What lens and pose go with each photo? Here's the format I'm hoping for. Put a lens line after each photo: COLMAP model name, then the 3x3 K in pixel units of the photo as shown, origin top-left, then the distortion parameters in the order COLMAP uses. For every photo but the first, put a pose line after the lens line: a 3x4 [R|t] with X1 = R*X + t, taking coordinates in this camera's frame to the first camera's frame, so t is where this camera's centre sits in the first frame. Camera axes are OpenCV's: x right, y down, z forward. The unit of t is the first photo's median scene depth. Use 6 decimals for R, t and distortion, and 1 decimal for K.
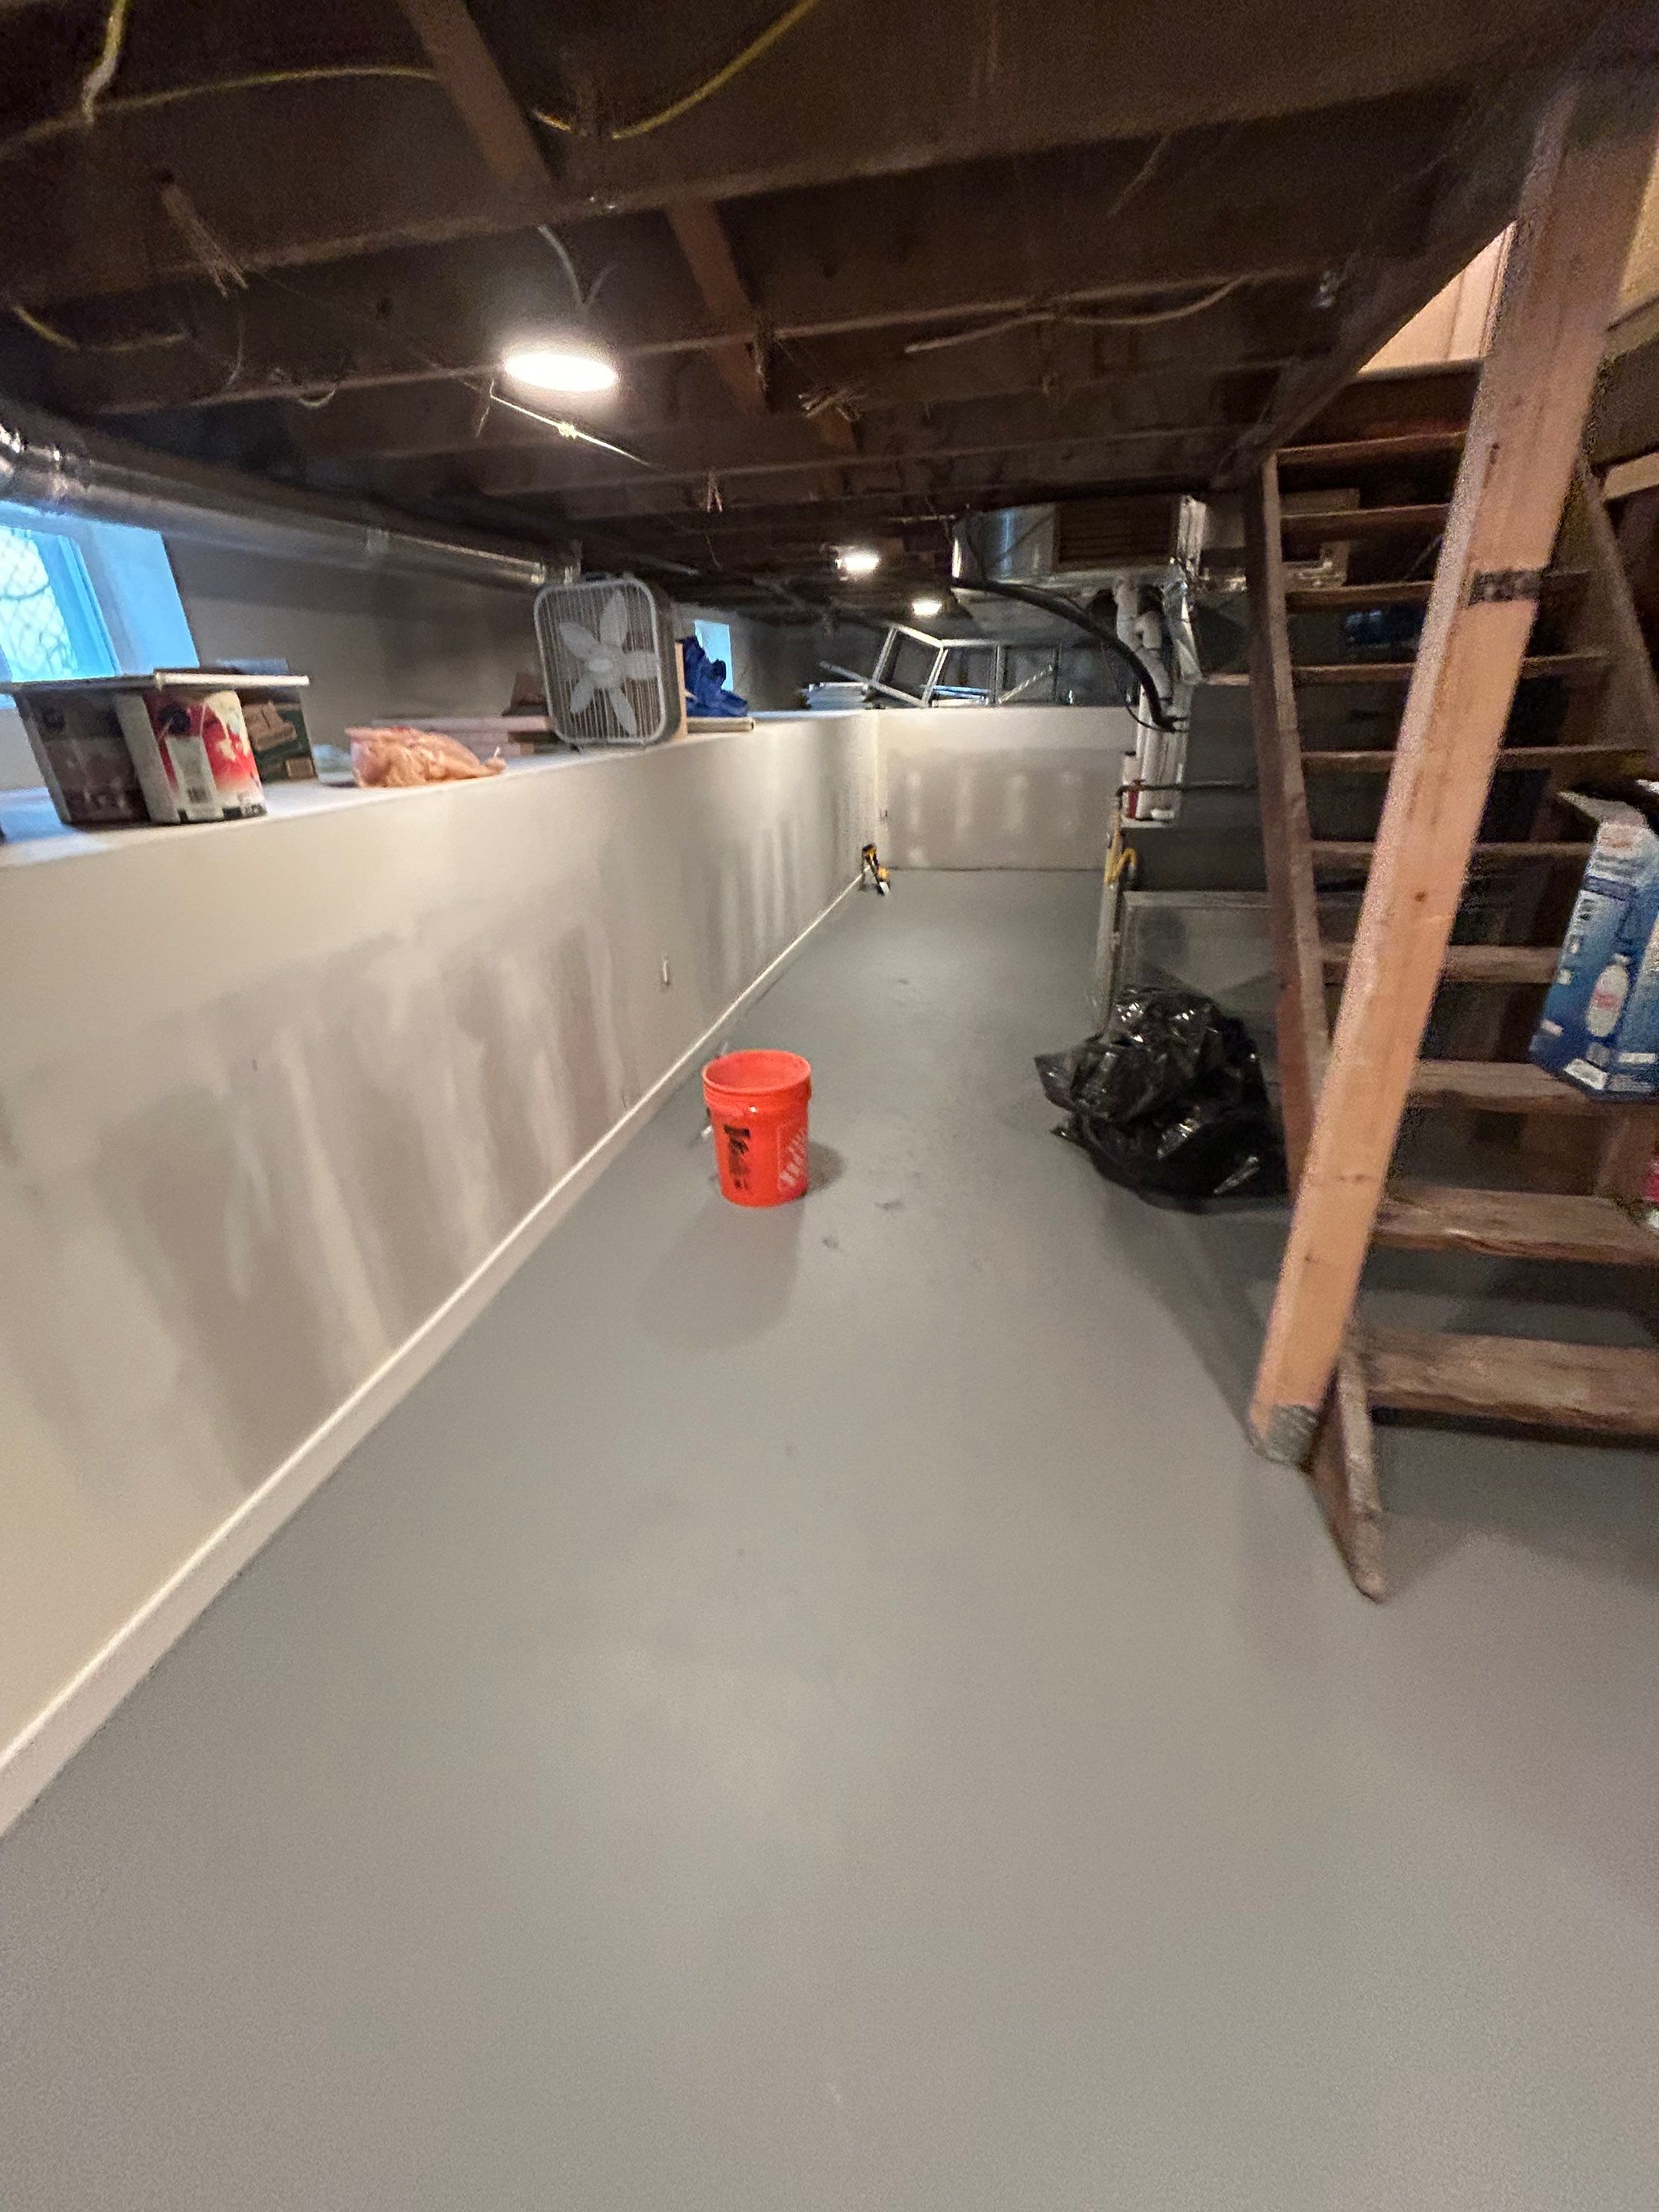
lens RADIAL K [[903.2, 0, 826.8], [0, 903.2, 1096.2], [0, 0, 1]] dist [0.007843, -0.000446]
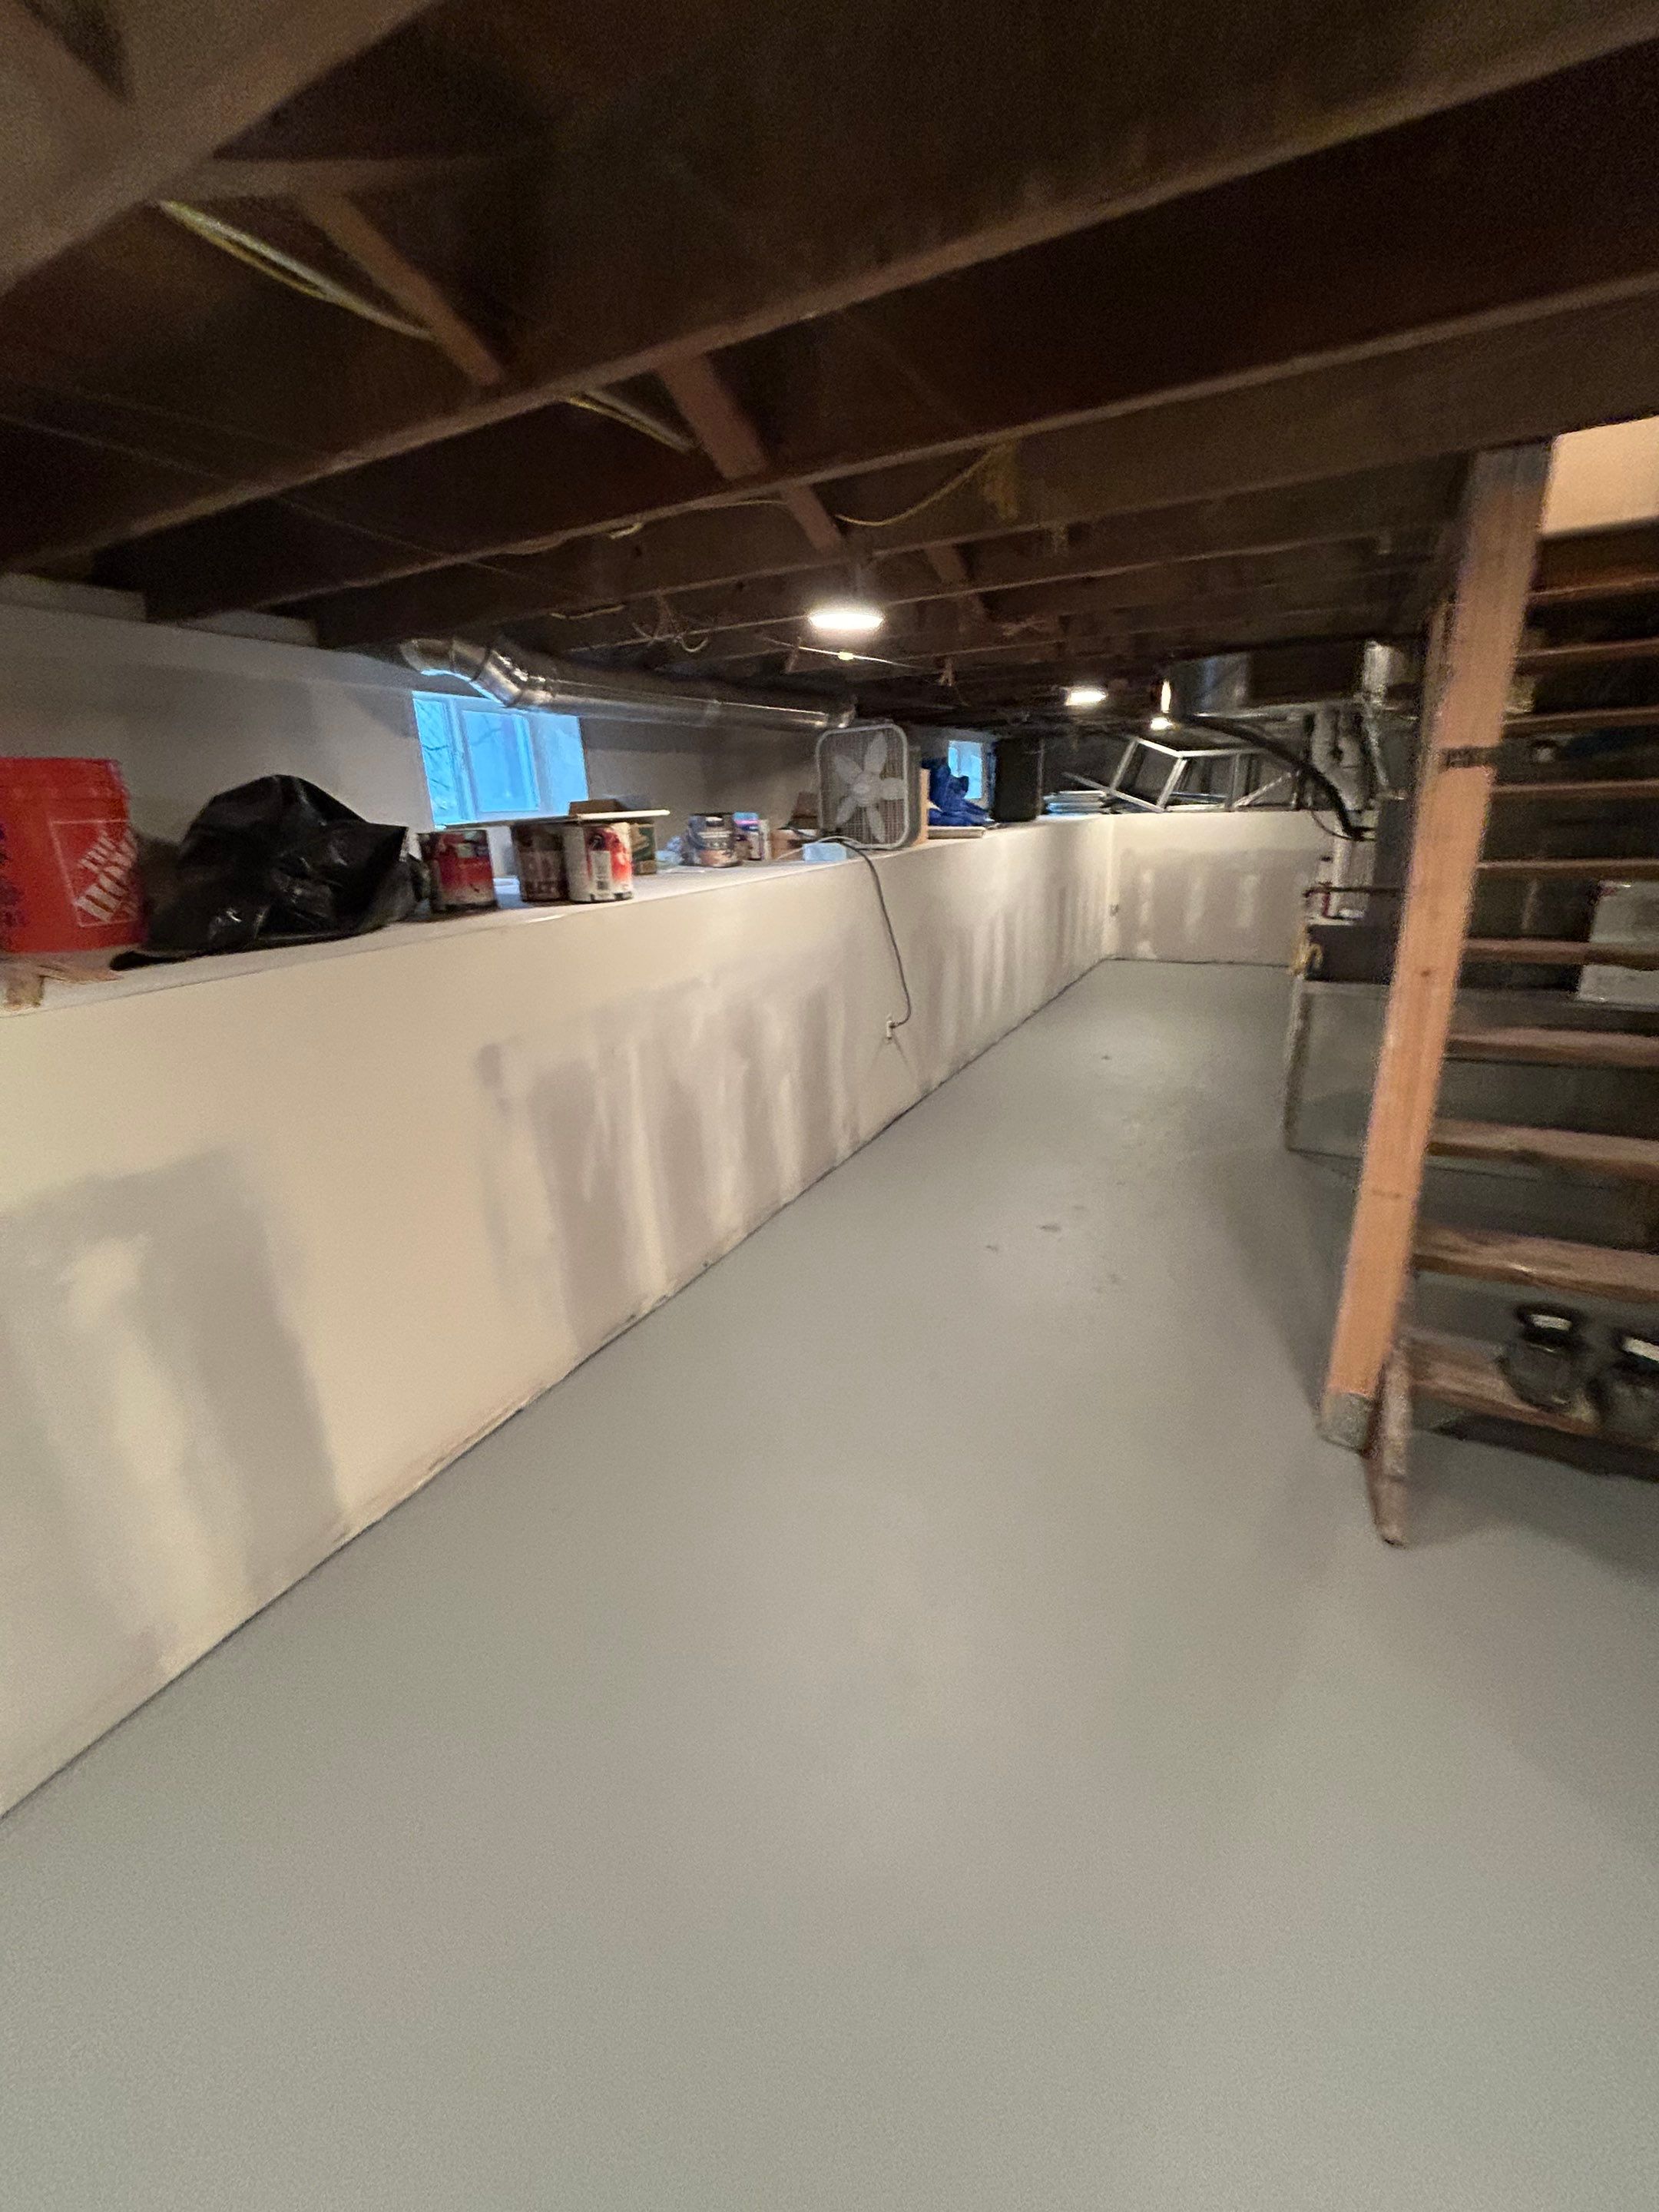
lens RADIAL K [[891.7, 0, 829.5], [0, 891.7, 1106.0], [0, 0, 1]] dist [0.015515, -0.000018]
pose [[0.963931, 0.080041, -0.253830, 0.077741], [-0.100543, 0.992549, -0.068830, 0.074272], [0.246429, 0.091868, 0.964797, -0.232471]]
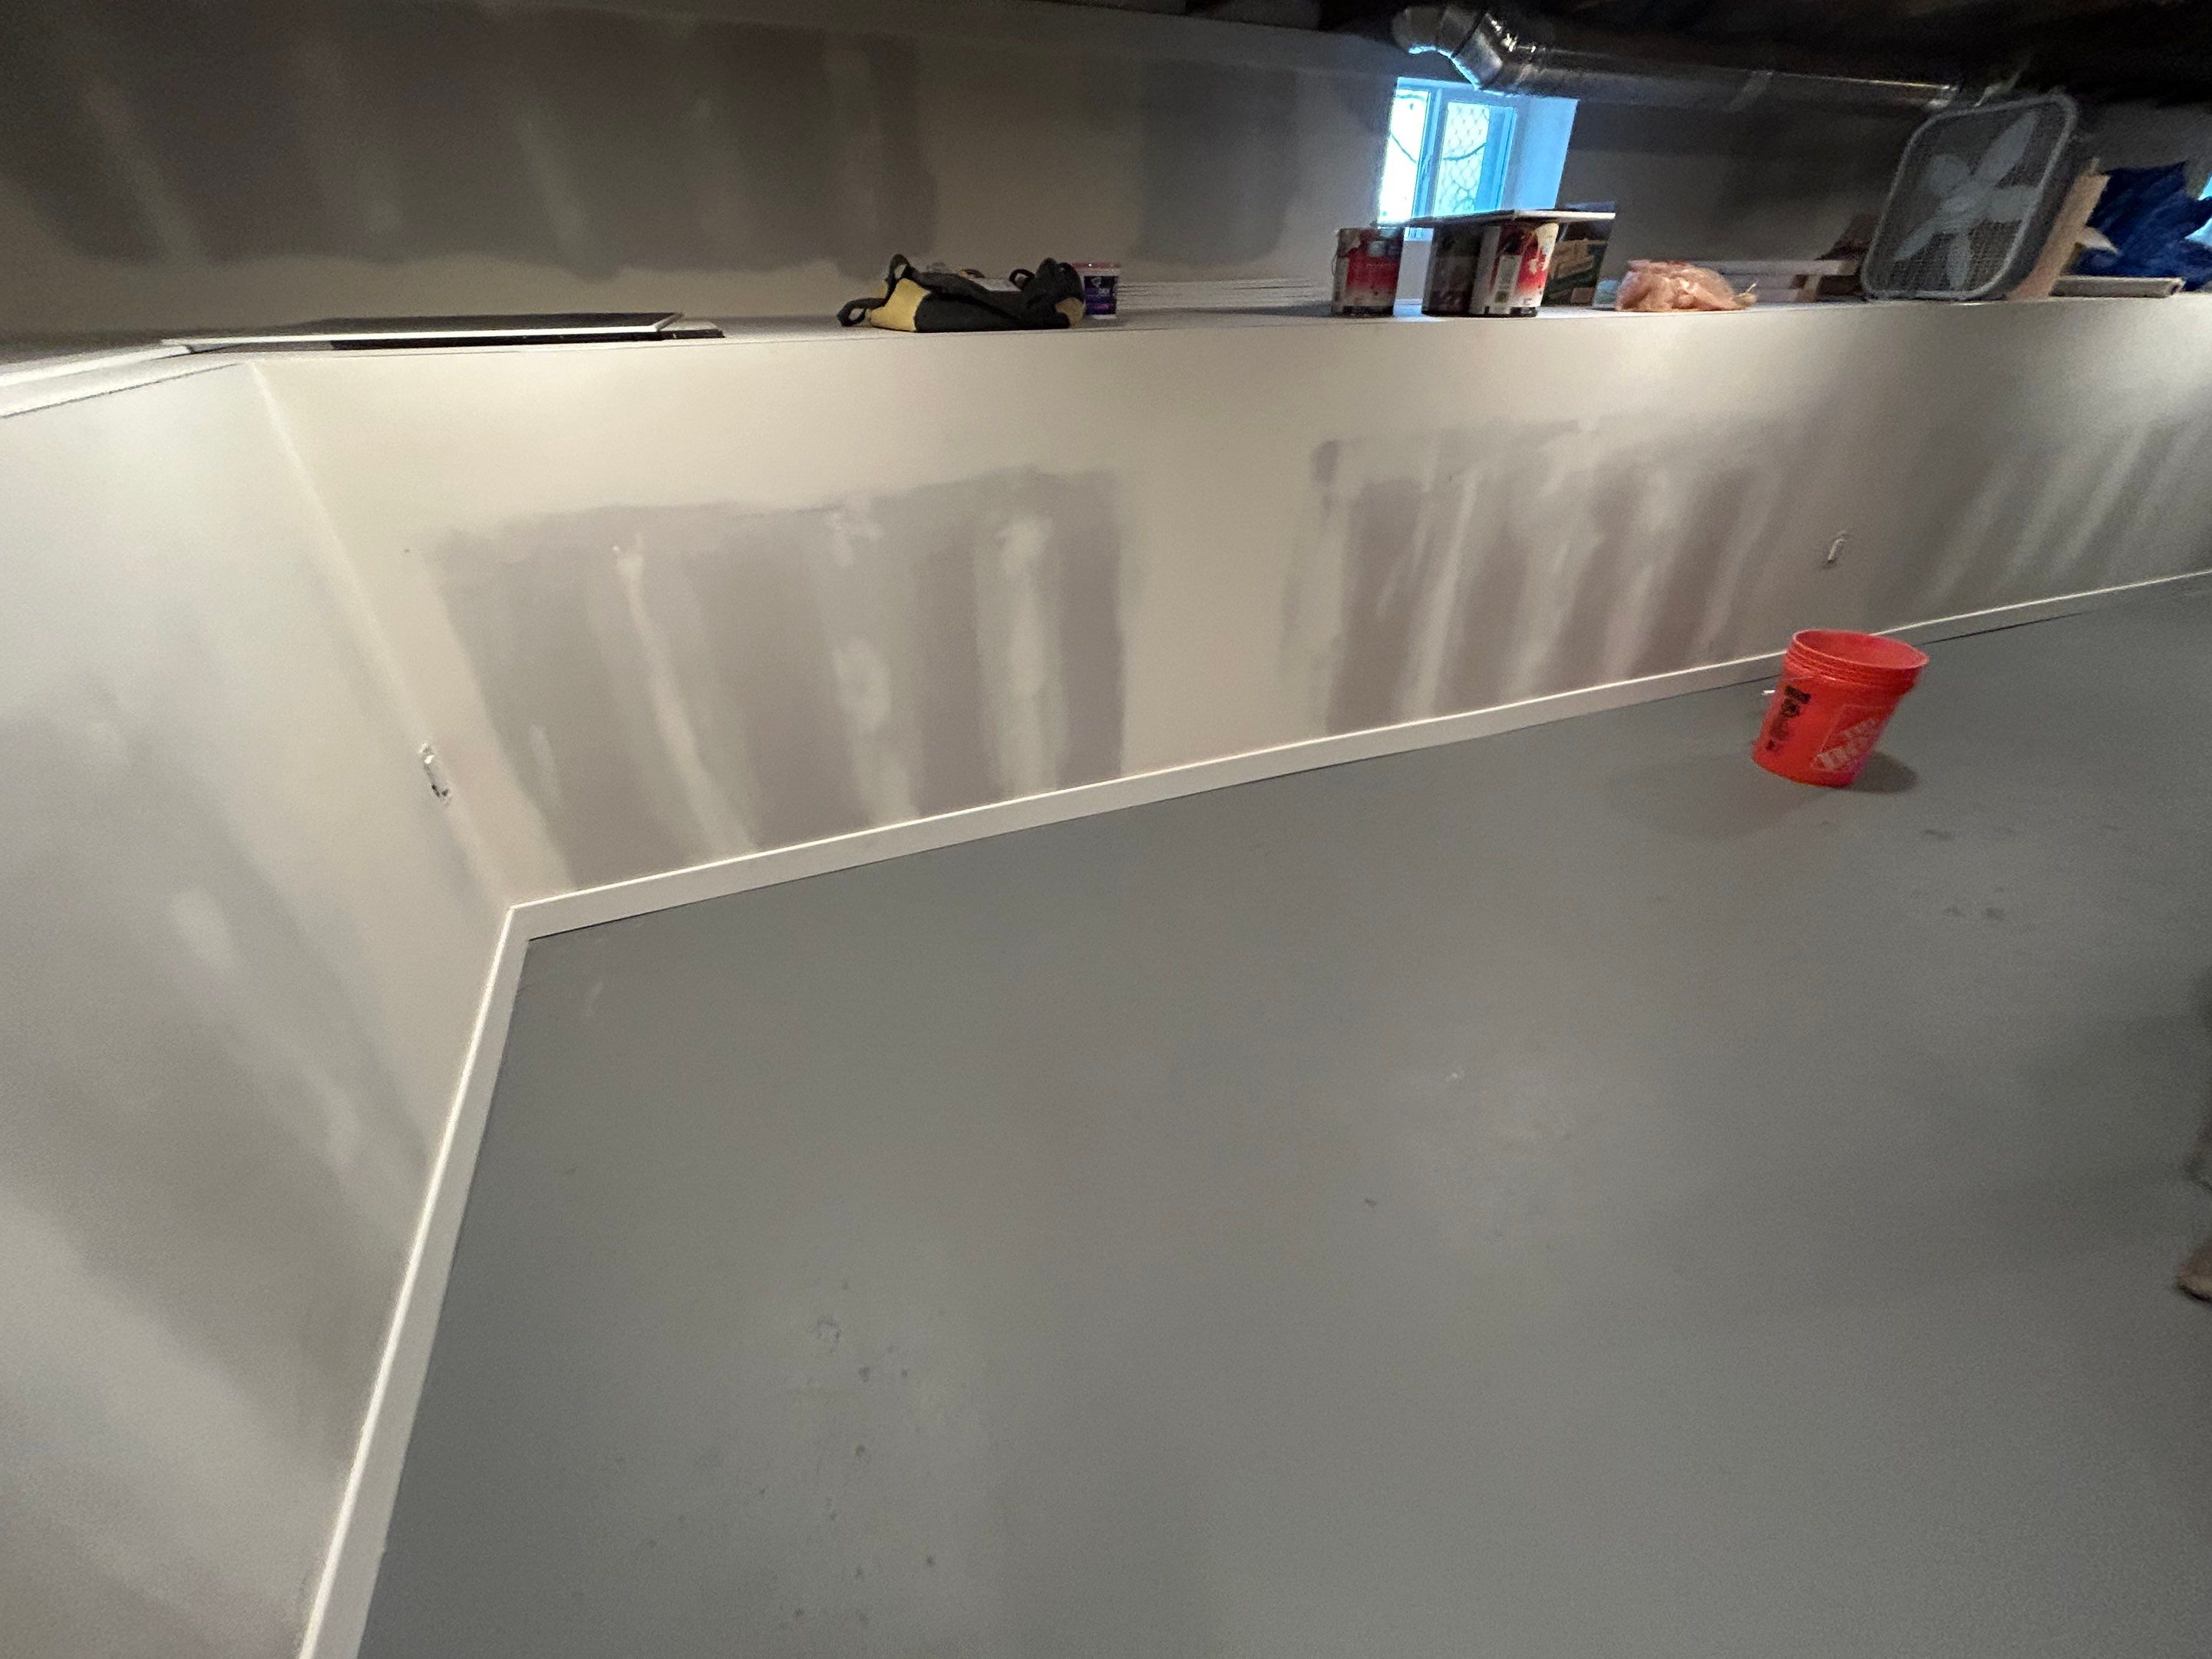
lens RADIAL K [[903.1, 0, 1105.6], [0, 903.1, 835.2], [0, 0, 1]] dist [0.007843, -0.000446]
pose [[0.573402, 0.458965, -0.678647, 0.222510], [-0.351024, 0.886098, 0.302675, 0.143375], [0.740265, 0.064667, 0.669198, -0.270464]]
